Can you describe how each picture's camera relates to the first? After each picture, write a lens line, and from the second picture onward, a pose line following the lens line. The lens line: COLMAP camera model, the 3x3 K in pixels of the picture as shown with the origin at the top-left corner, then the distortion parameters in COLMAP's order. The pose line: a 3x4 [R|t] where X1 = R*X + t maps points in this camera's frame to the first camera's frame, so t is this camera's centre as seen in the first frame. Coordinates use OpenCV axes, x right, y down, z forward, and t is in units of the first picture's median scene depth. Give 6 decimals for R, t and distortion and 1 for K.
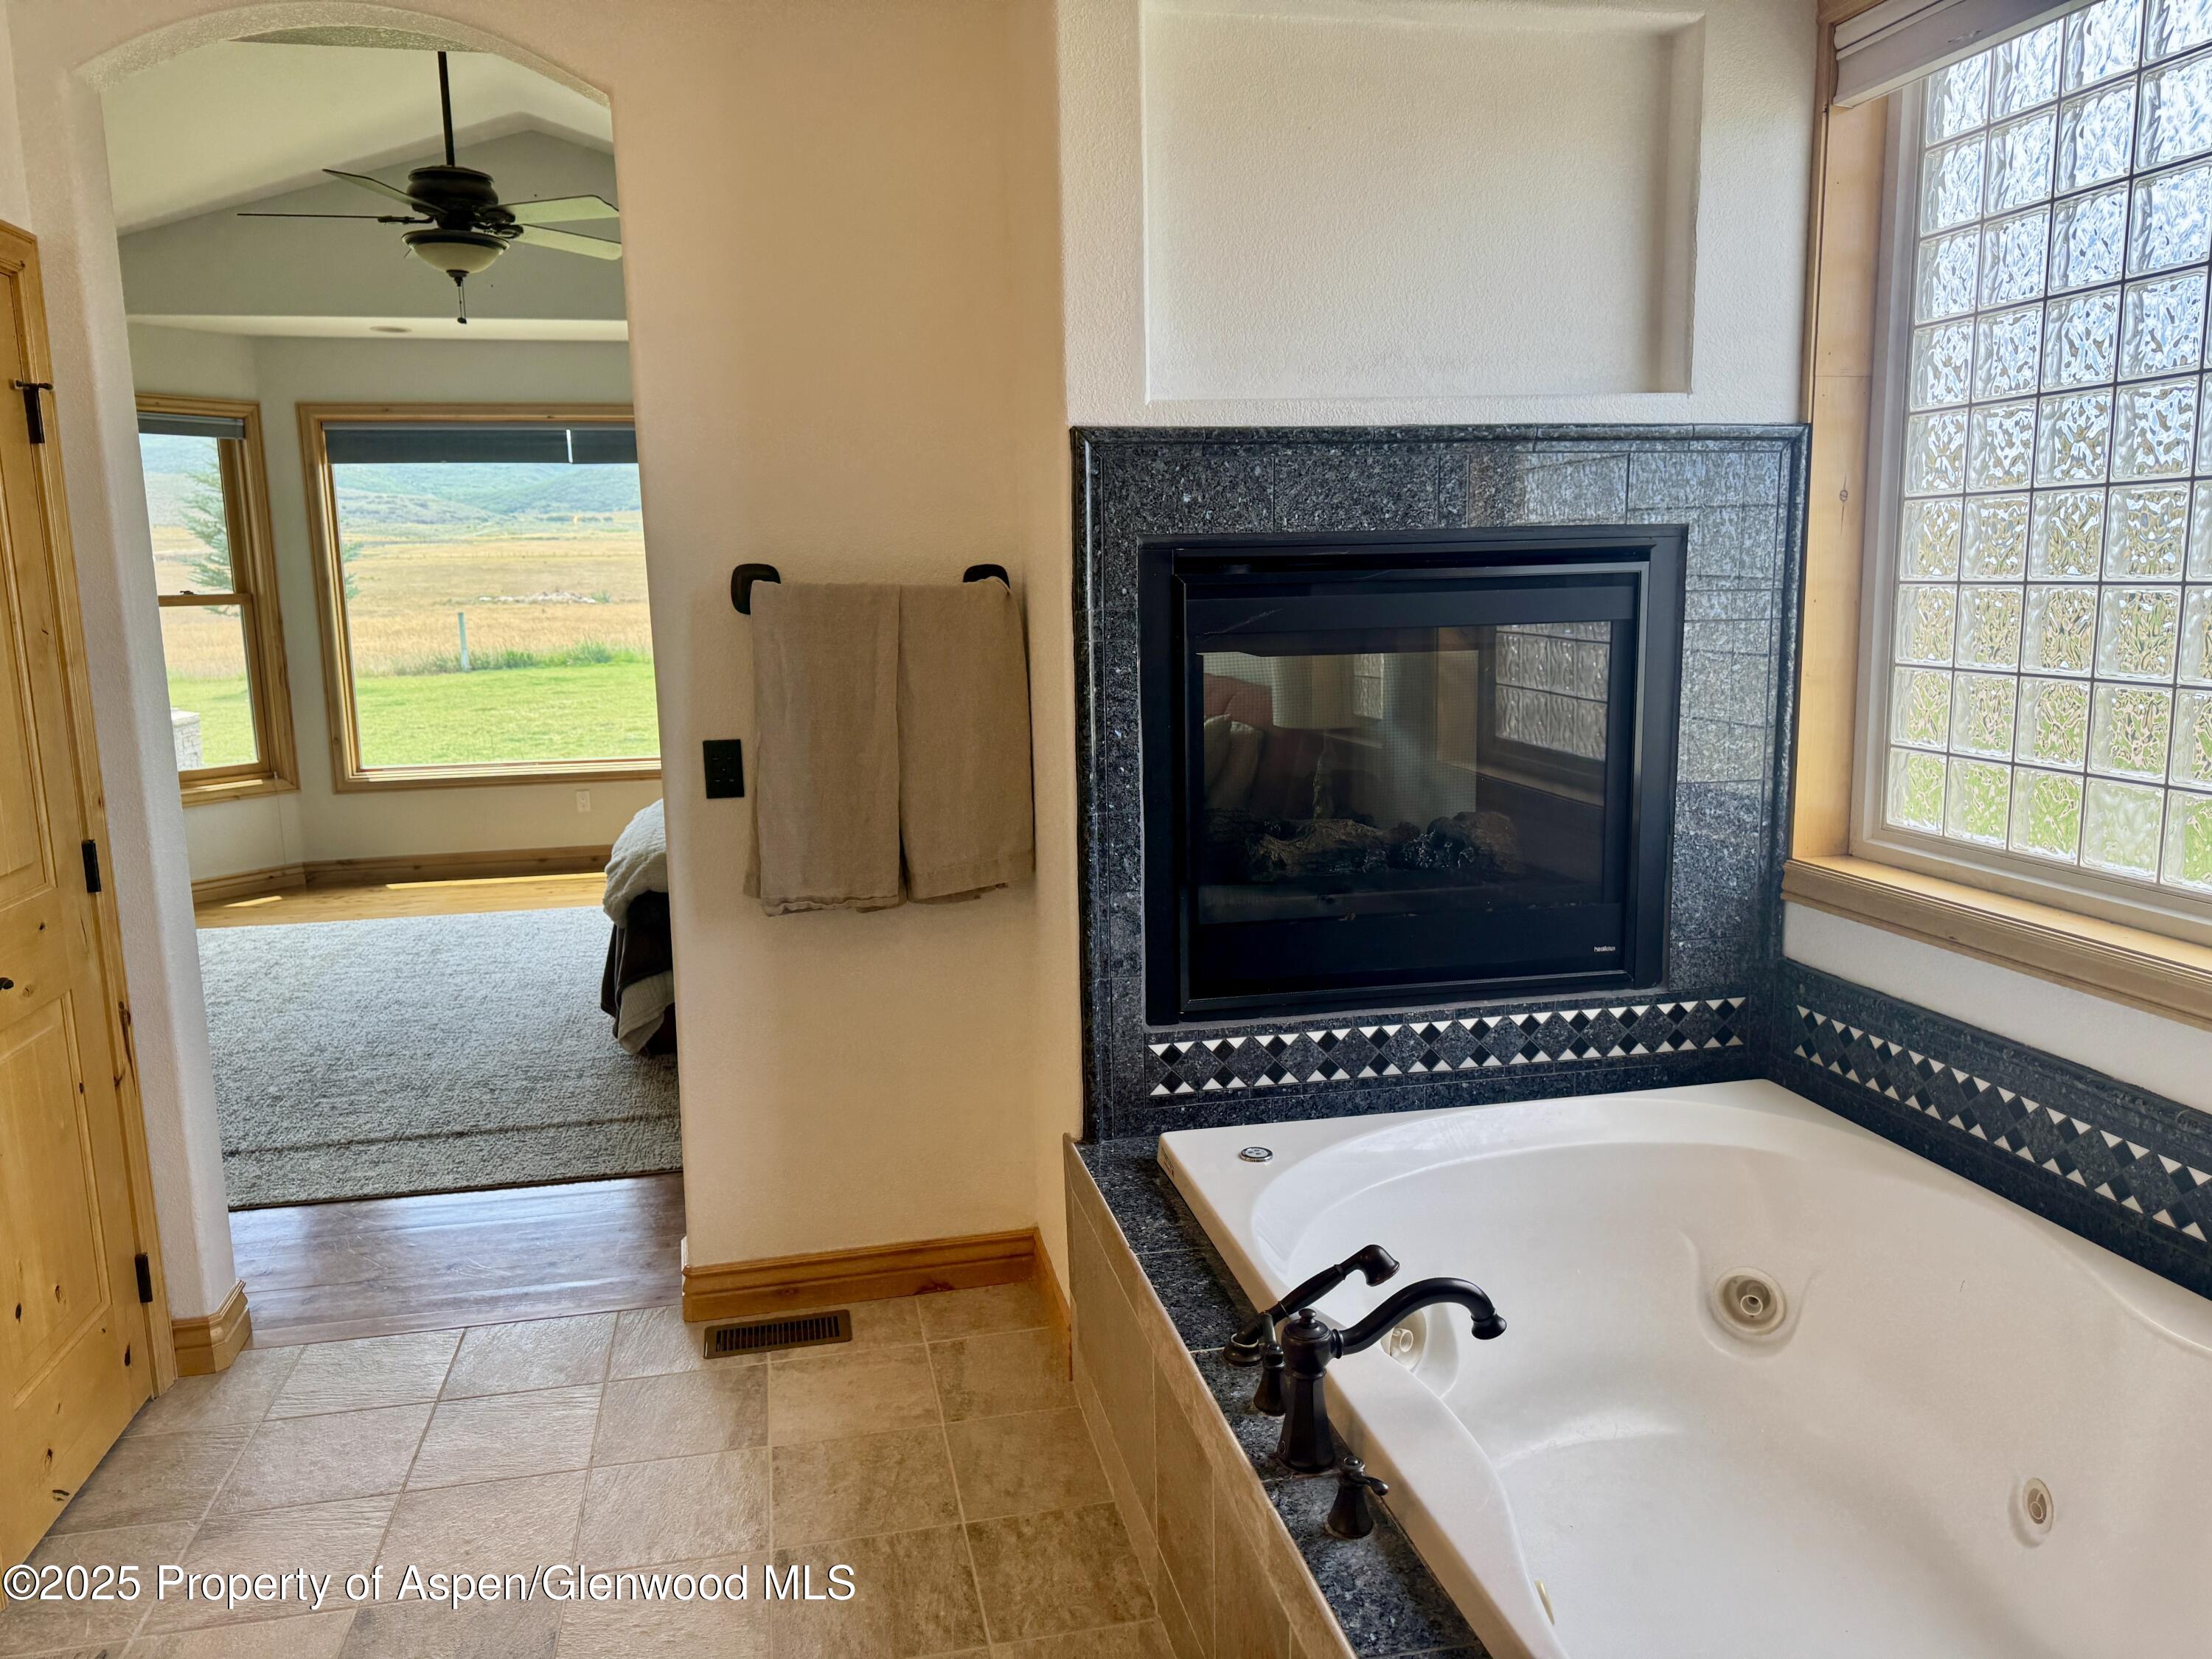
lens RADIAL K [[1560.2, 0, 1103.6], [0, 1560.2, 814.8], [0, 0, 1]] dist [0.058471, -0.068154]
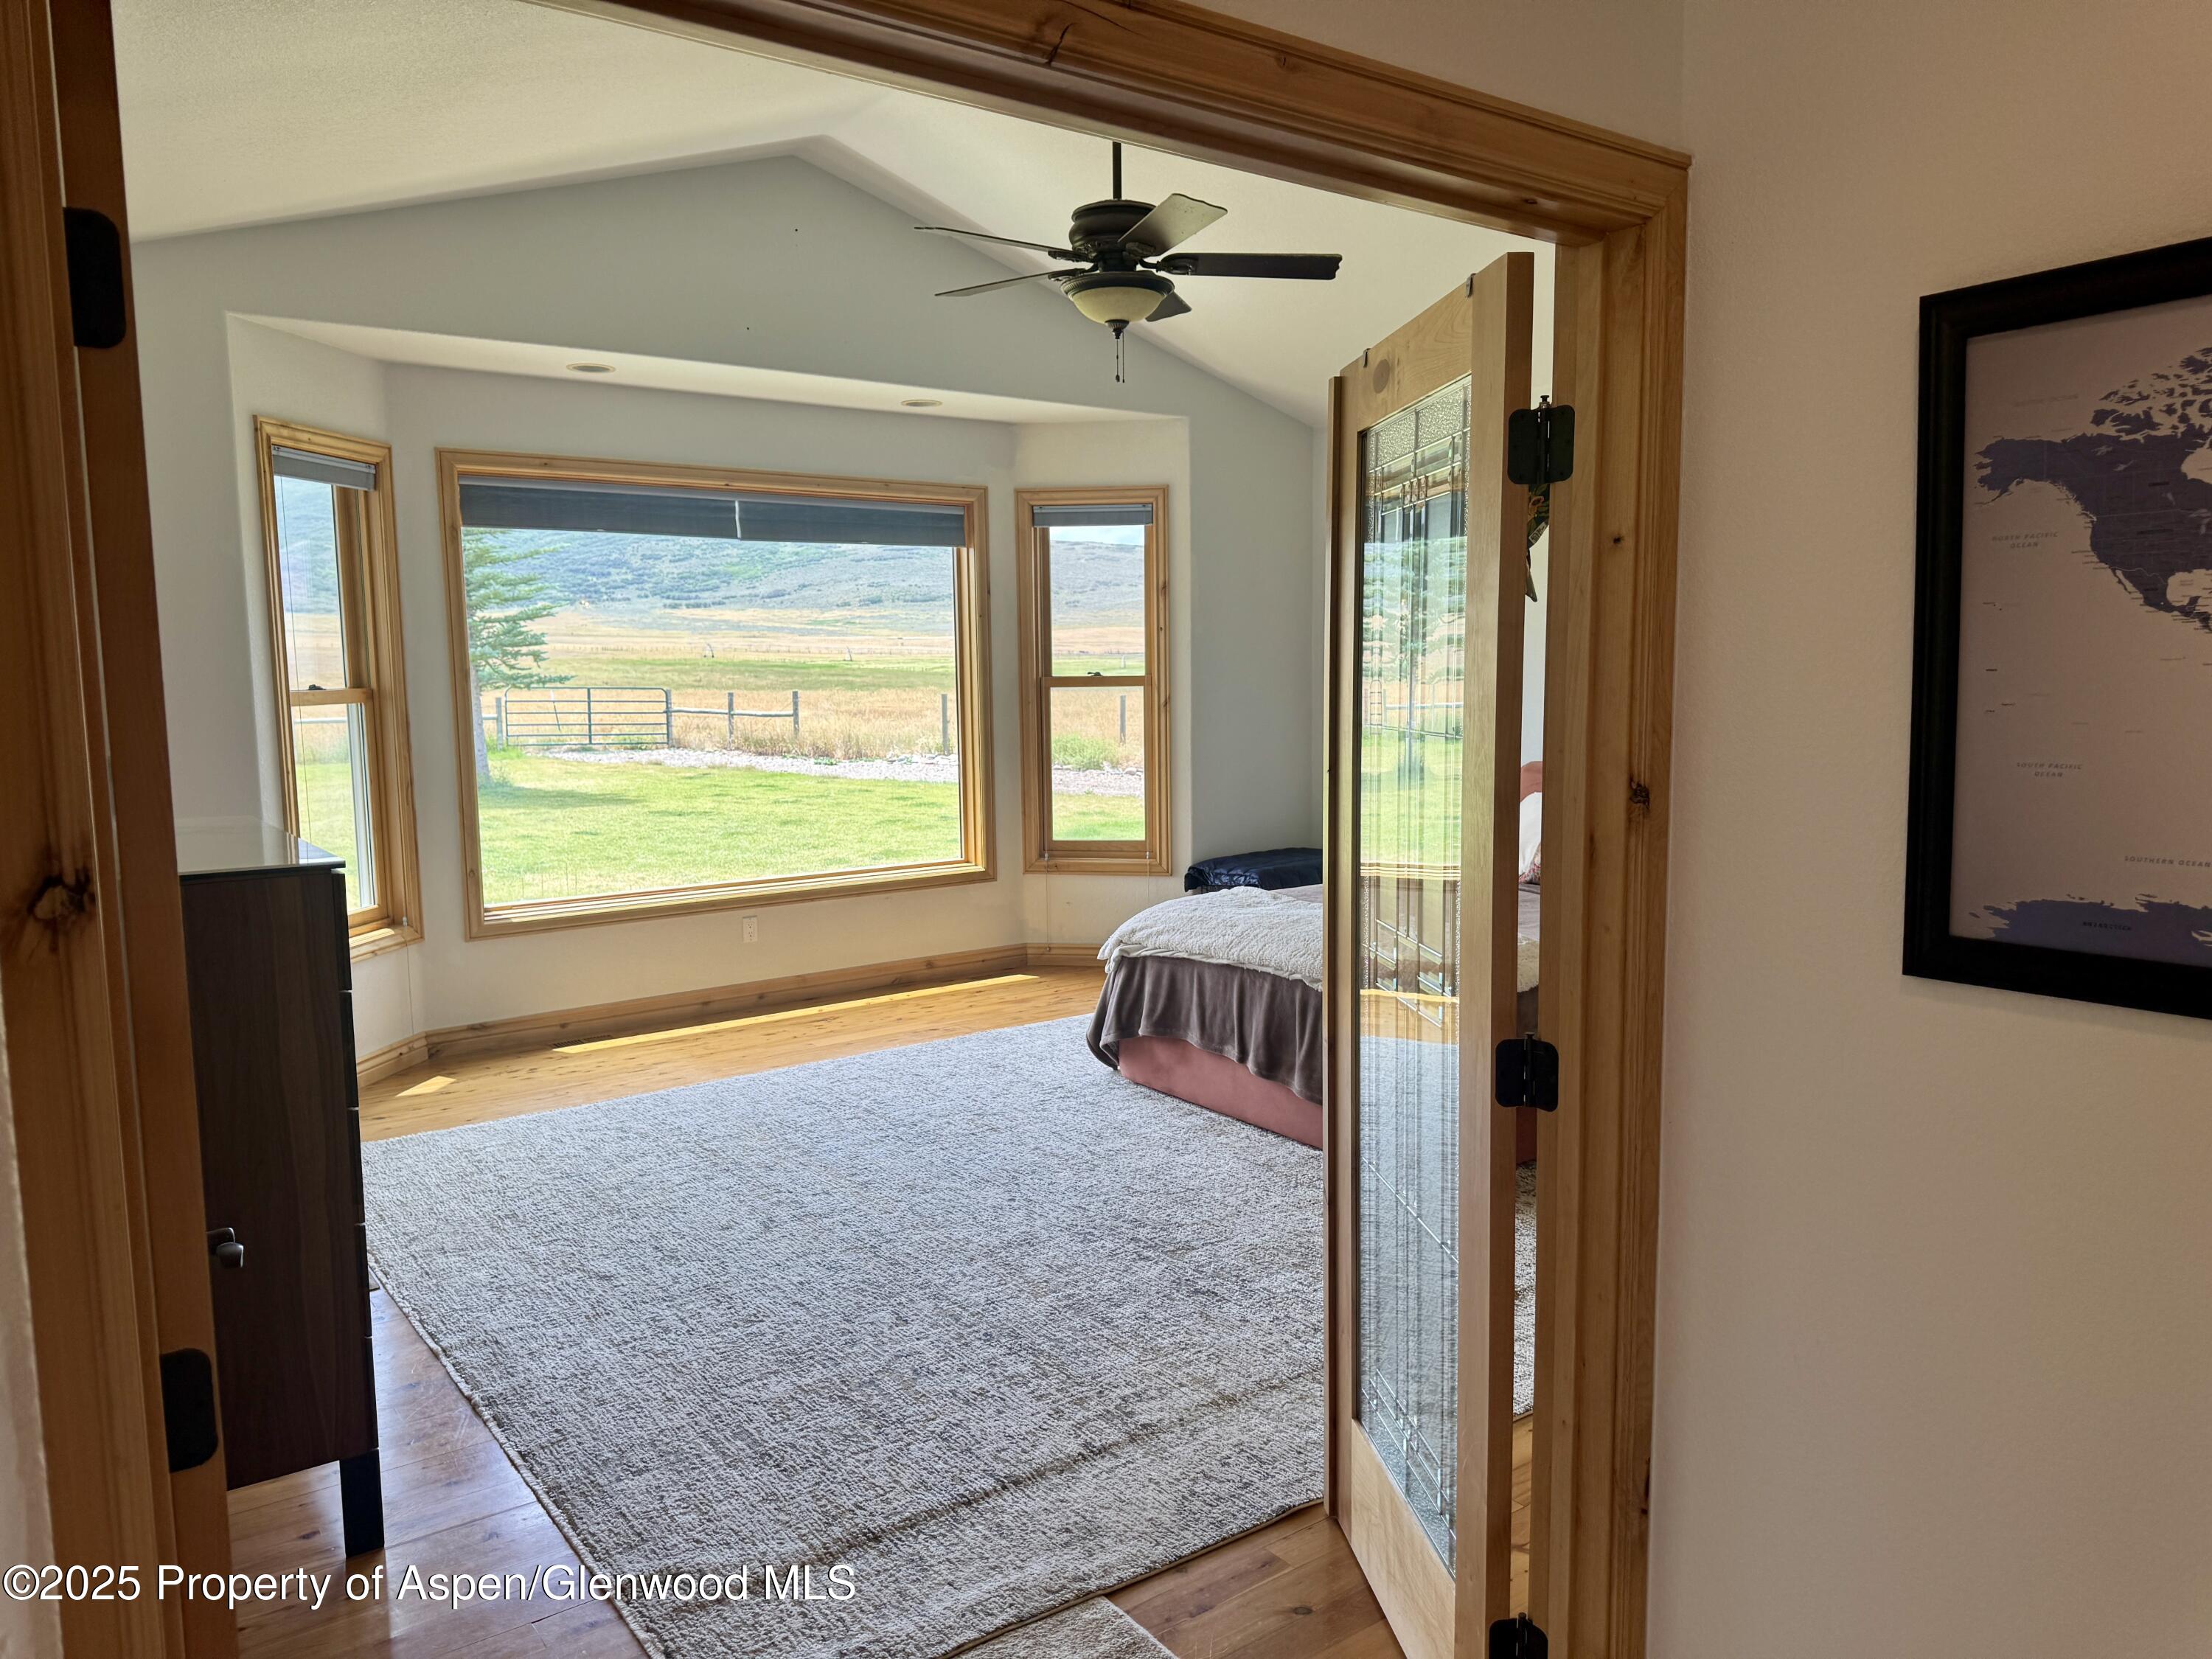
lens RADIAL K [[1560.2, 0, 1109.4], [0, 1560.2, 834.1], [0, 0, 1]] dist [0.058471, -0.068154]
pose [[0.895604, -0.042854, 0.442783, -0.557693], [0.068064, 0.996830, -0.041193, -0.012612], [-0.439614, 0.067030, 0.895682, 0.153488]]
